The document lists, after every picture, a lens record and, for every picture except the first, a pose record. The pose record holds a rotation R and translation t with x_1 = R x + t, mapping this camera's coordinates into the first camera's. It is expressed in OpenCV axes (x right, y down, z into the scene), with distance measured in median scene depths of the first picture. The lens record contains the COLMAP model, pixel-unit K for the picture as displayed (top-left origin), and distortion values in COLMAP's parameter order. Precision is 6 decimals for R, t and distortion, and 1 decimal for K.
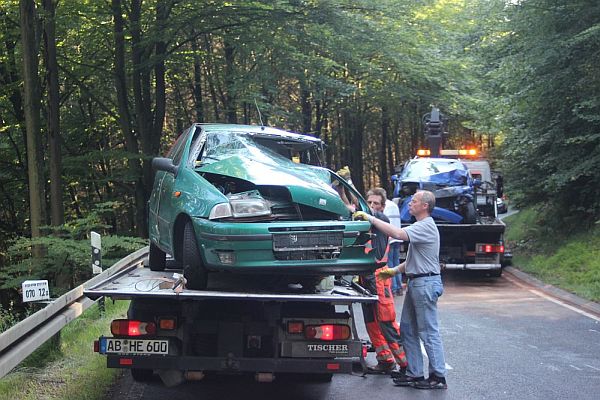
lens RADIAL K [[1158.3, 0, 300.0], [0, 1158.3, 200.0], [0, 0, 1]] dist [-0.095163, -0.153472]
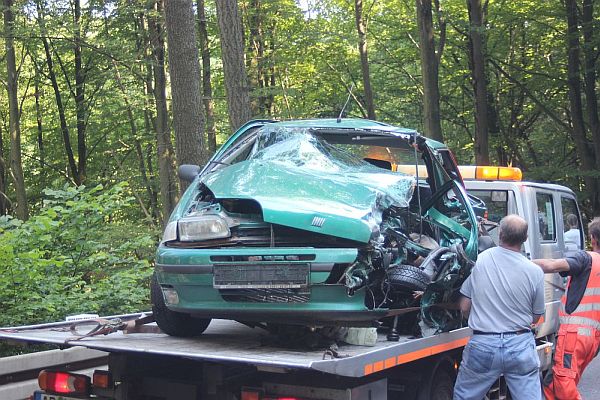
lens RADIAL K [[1195.3, 0, 300.0], [0, 1195.3, 200.0], [0, 0, 1]] dist [-0.073555, -0.114765]
pose [[0.882020, -0.000379, -0.471212, 0.201727], [-0.009769, 0.999770, -0.019091, 0.001585], [0.471111, 0.021442, 0.881813, 0.203044]]
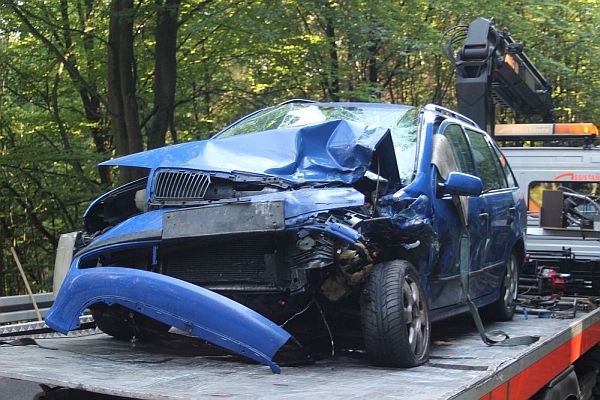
lens RADIAL K [[1004.0, 0, 300.0], [0, 1004.0, 200.0], [0, 0, 1]] dist [-0.157852, 0.035892]
pose [[0.962445, 0.019795, -0.270754, 0.275528], [-0.029106, 0.999113, -0.030416, -0.005246], [0.269912, 0.037154, 0.962168, 1.195258]]
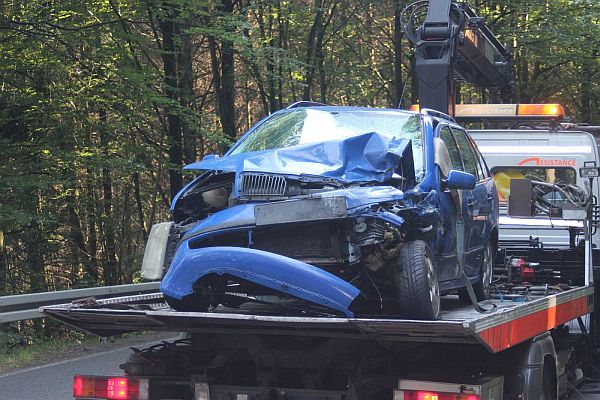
lens RADIAL K [[1747.2, 0, 300.0], [0, 1747.2, 200.0], [0, 0, 1]] dist [0.136715, 0.710510]
pose [[0.991787, 0.013316, -0.127206, 0.263399], [-0.016125, 0.999648, -0.021076, 0.002414], [0.126881, 0.022954, 0.991652, 0.797575]]
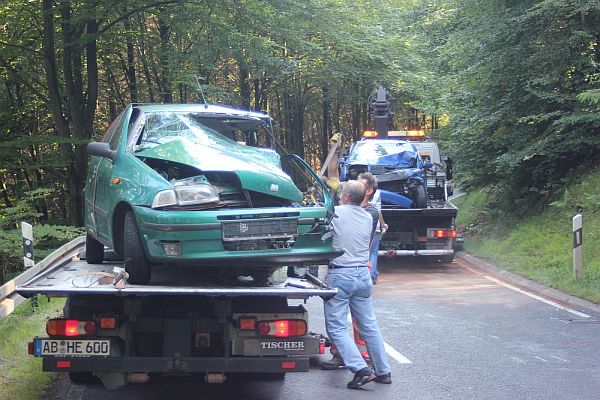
lens RADIAL K [[1195.3, 0, 300.0], [0, 1195.3, 200.0], [0, 0, 1]] dist [-0.073555, -0.114765]
pose [[0.998566, -0.013056, 0.051917, -0.005687], [0.012375, 0.999833, 0.013420, -0.000487], [-0.052084, -0.012758, 0.998561, 0.025633]]
